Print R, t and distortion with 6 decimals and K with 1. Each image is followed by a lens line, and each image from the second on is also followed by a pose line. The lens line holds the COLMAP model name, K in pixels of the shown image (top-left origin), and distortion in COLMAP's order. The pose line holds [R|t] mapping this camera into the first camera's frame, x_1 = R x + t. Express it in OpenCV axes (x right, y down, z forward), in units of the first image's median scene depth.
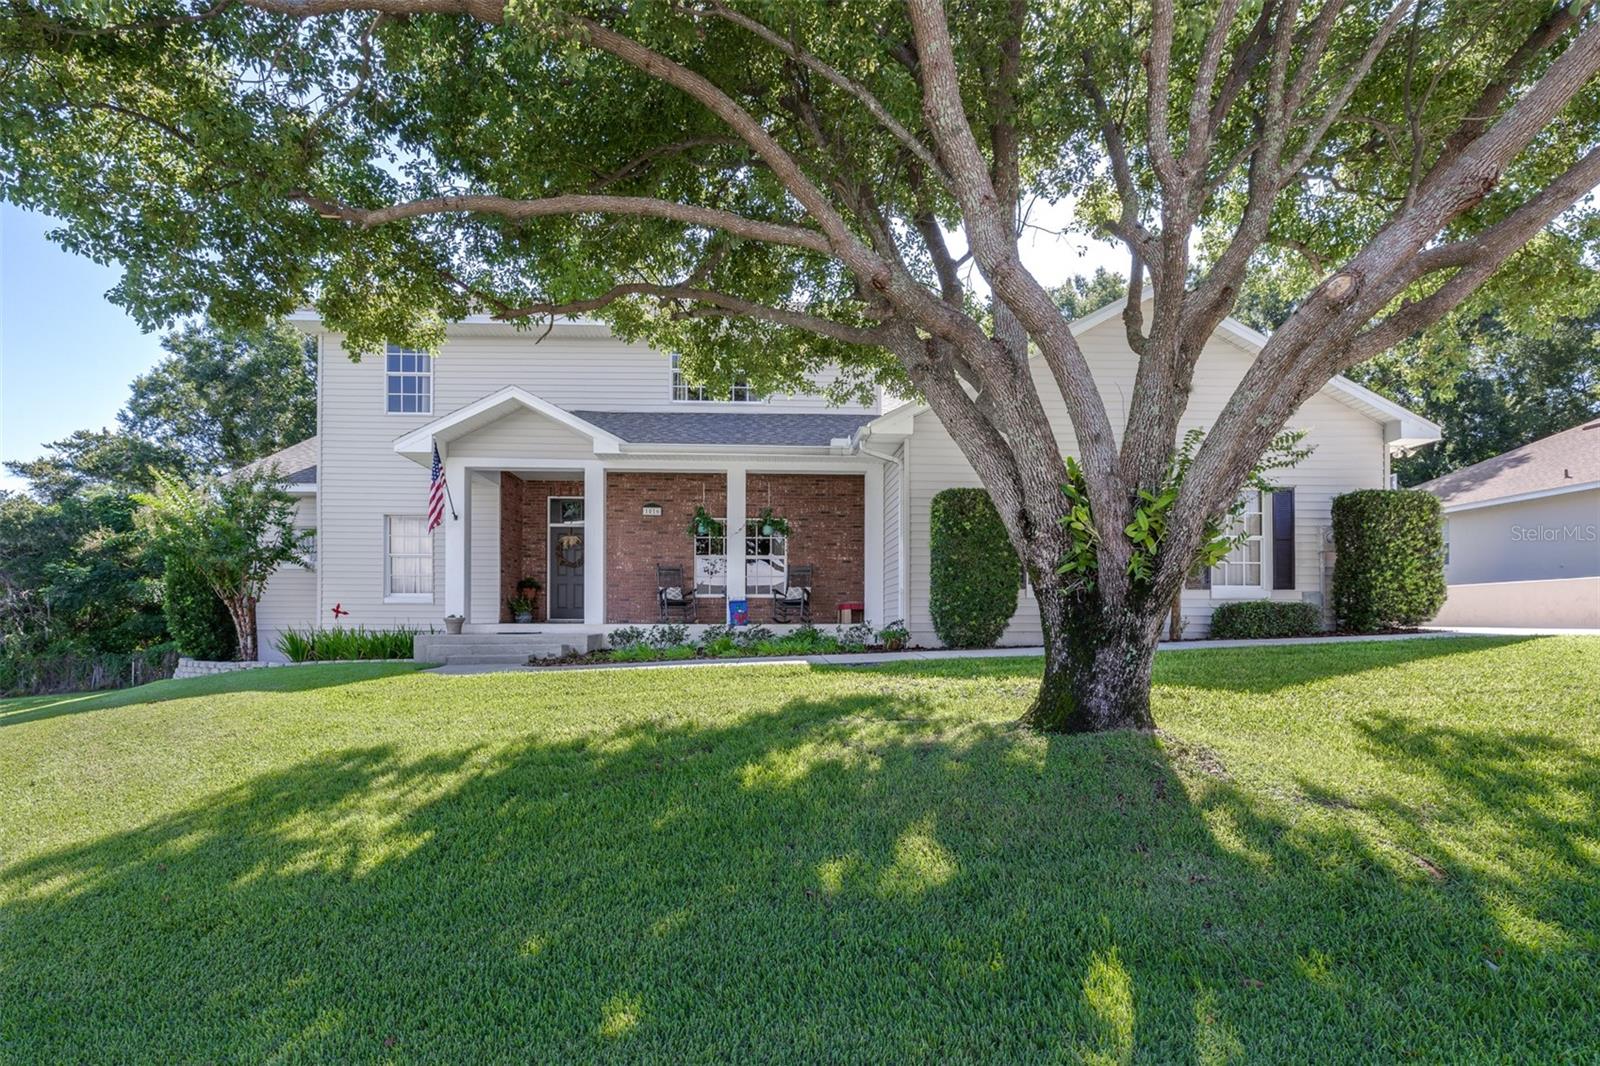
lens RADIAL K [[726.6, 0, 765.4], [0, 726.6, 622.1], [0, 0, 1]] dist [0.000468, -0.000082]
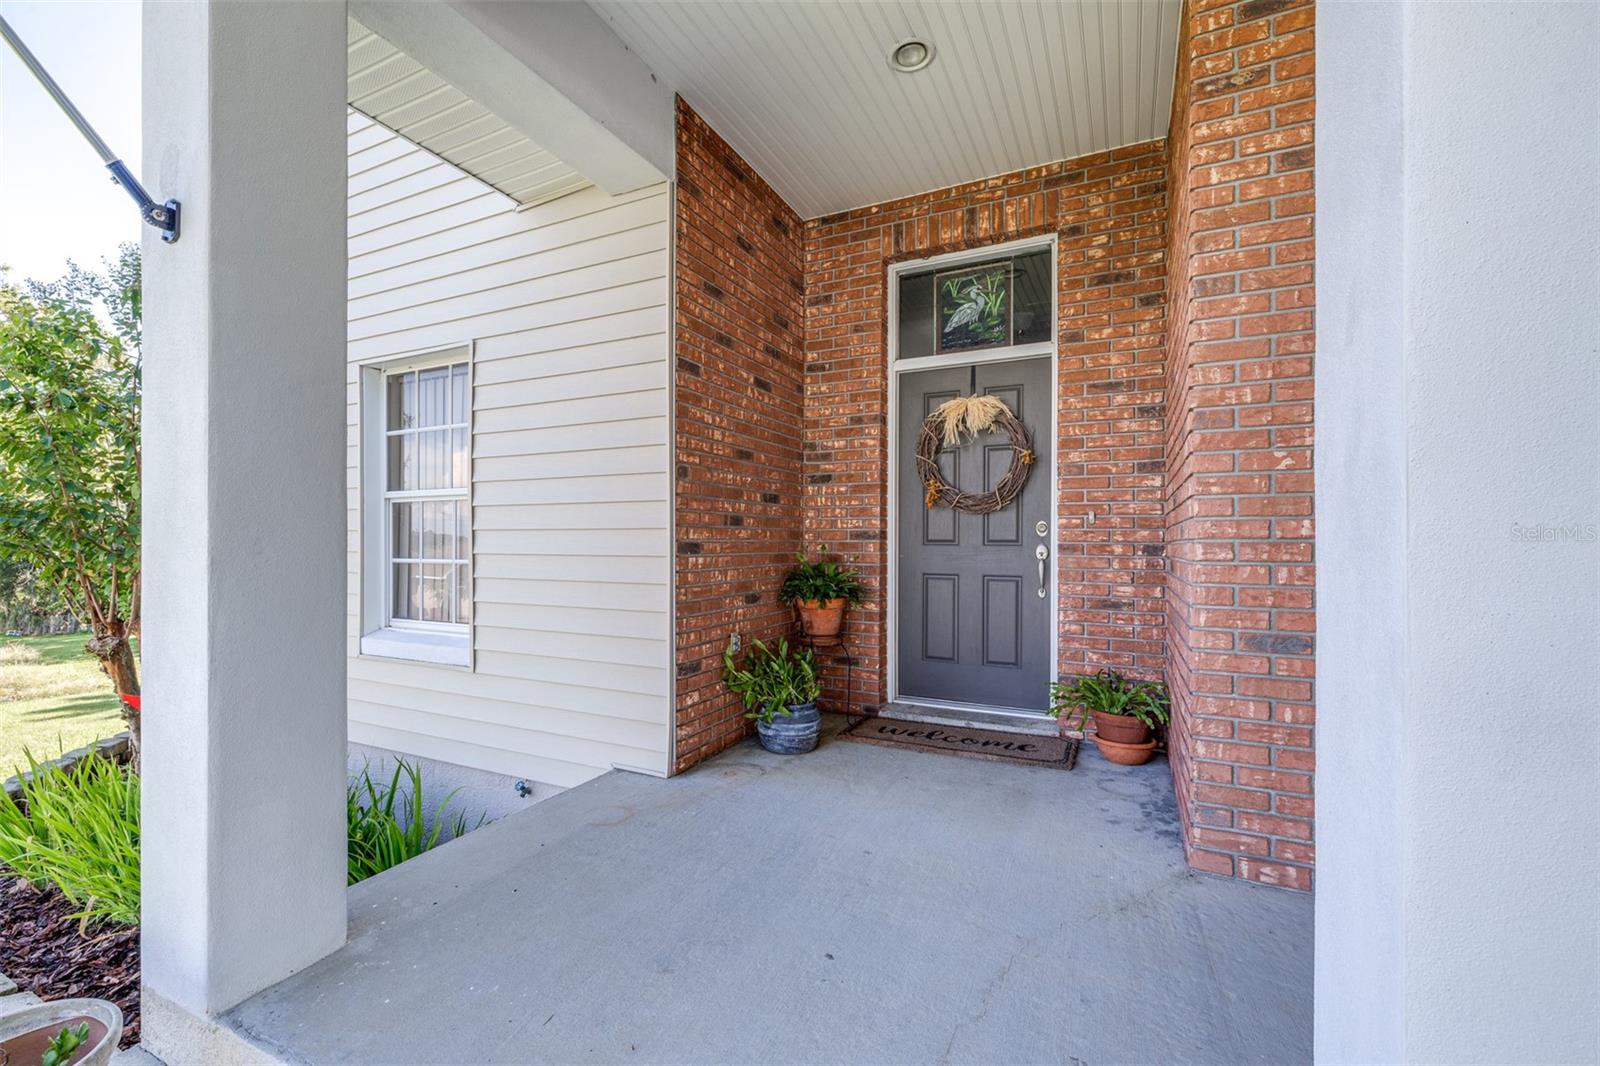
lens RADIAL K [[707.8, 0, 759.7], [0, 707.8, 542.6], [0, 0, 1]] dist [-0.000331, 0.000608]
pose [[0.868463, -0.001139, -0.495753, -0.251857], [0.002515, 0.999995, 0.002108, -0.079914], [0.495748, -0.003077, 0.868461, 0.896395]]
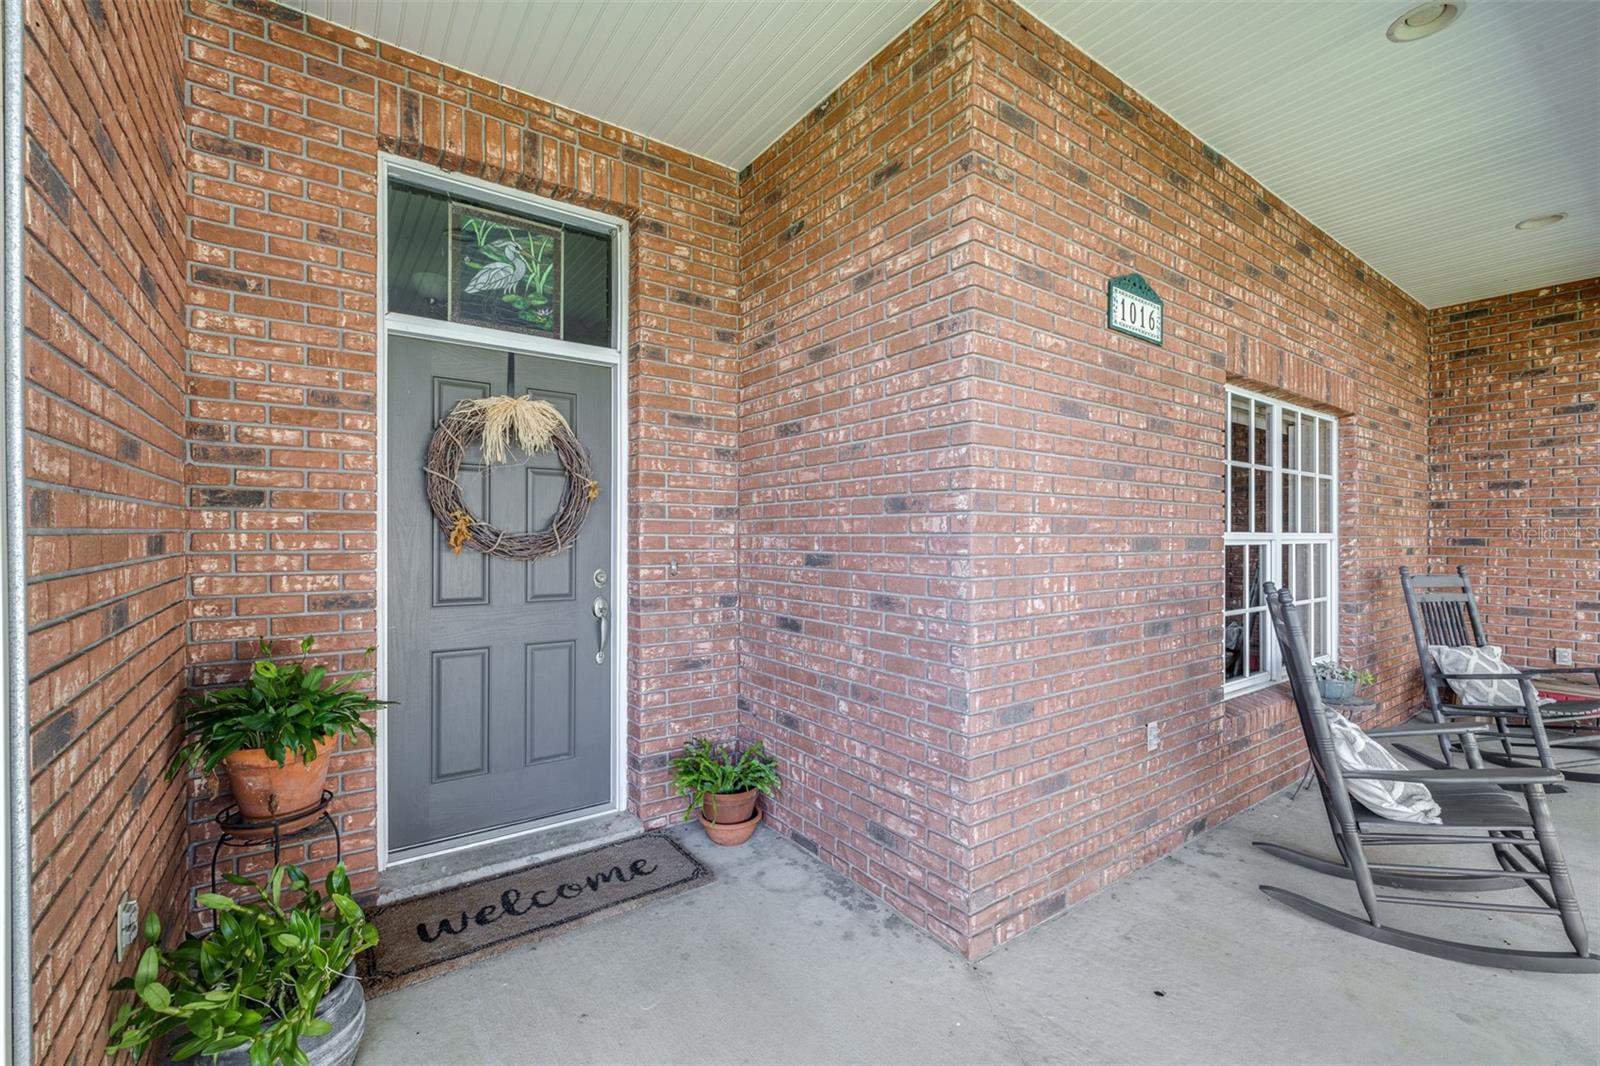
lens RADIAL K [[670.0, 0, 798.6], [0, 670.0, 537.7], [0, 0, 1]] dist [0.000217, 0.000040]
pose [[0.834851, -0.002070, 0.550472, -0.369892], [-0.005256, 0.999917, 0.011732, -0.102482], [-0.550451, -0.012688, 0.834771, 0.990384]]
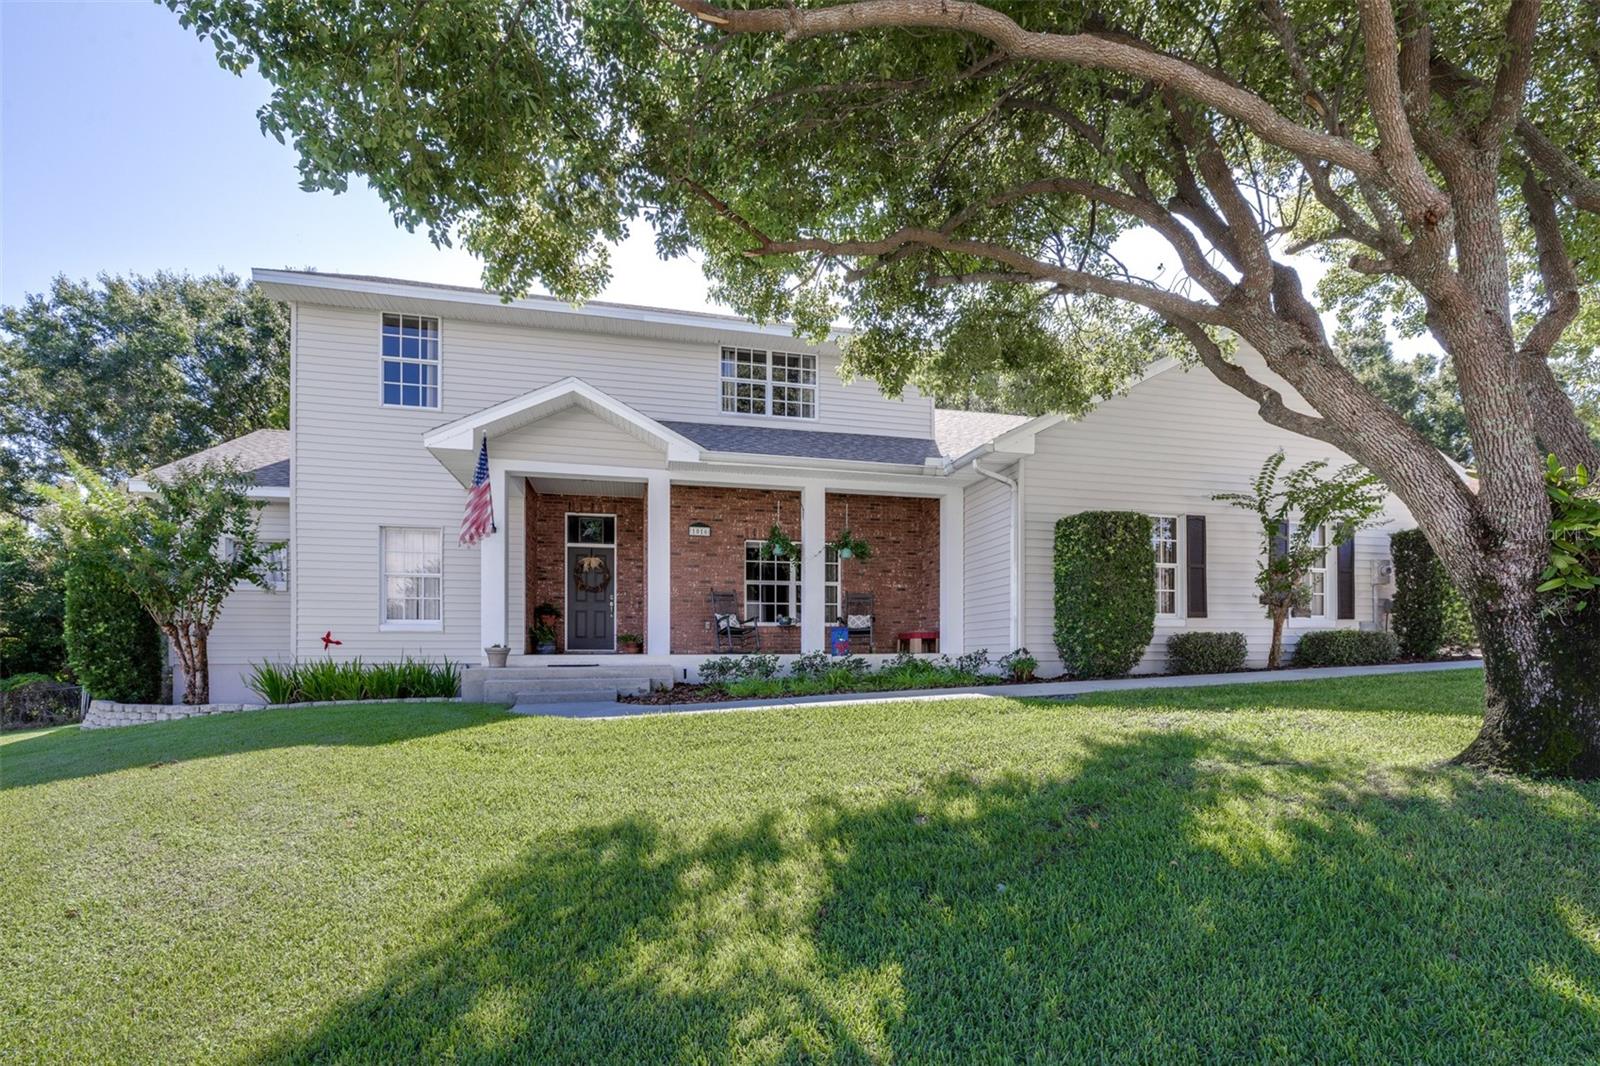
lens RADIAL K [[695.7, 0, 801.0], [0, 695.7, 655.3], [0, 0, 1]] dist [-0.001123, 0.000165]
pose [[0.981688, -0.004668, 0.190441, -0.217179], [0.004051, 0.999985, 0.003628, 0.000825], [-0.190455, -0.002790, 0.981692, 0.127685]]
